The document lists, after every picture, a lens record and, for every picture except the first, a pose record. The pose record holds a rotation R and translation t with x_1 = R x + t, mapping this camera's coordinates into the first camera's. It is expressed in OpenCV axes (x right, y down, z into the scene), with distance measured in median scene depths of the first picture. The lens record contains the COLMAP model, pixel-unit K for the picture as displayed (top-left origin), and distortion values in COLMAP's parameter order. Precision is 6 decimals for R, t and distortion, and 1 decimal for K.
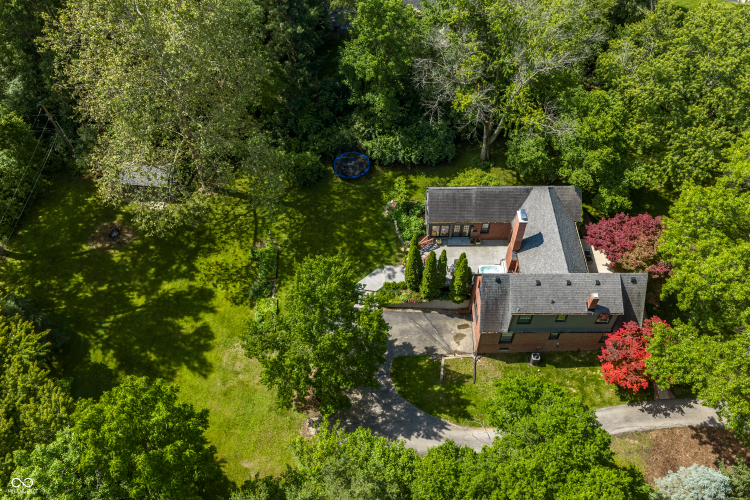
lens RADIAL K [[592.5, 0, 375.0], [0, 592.5, 250.0], [0, 0, 1]] dist [0.024141, -0.000149]
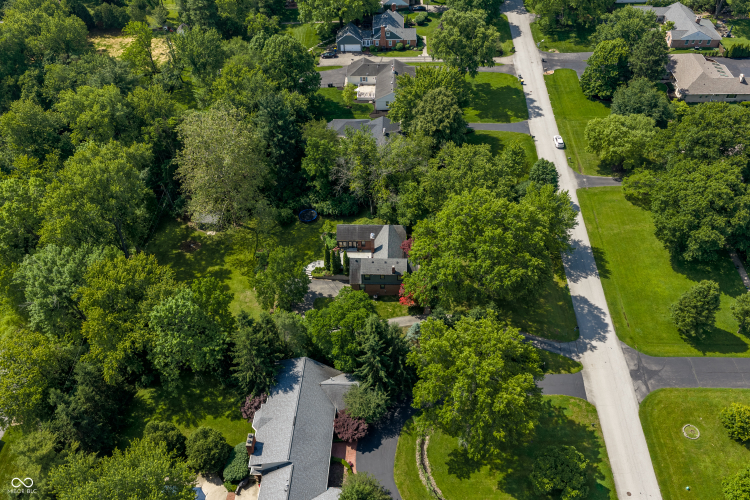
lens RADIAL K [[624.6, 0, 375.0], [0, 624.6, 250.0], [0, 0, 1]] dist [0.033811, -0.002753]
pose [[0.998858, 0.020937, -0.042939, 0.335566], [-0.026238, 0.991575, -0.126845, 0.280073], [0.039922, 0.127827, 0.990993, -1.279722]]
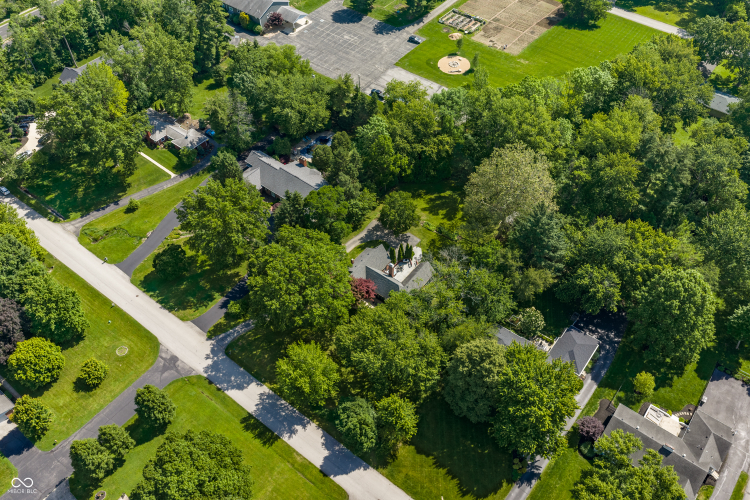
lens RADIAL K [[624.6, 0, 375.0], [0, 624.6, 250.0], [0, 0, 1]] dist [0.033811, -0.002753]
pose [[-0.620084, 0.597533, -0.508380, 1.589930], [-0.614279, 0.033295, 0.788386, -2.116825], [0.488013, 0.801153, 0.346406, -0.094052]]
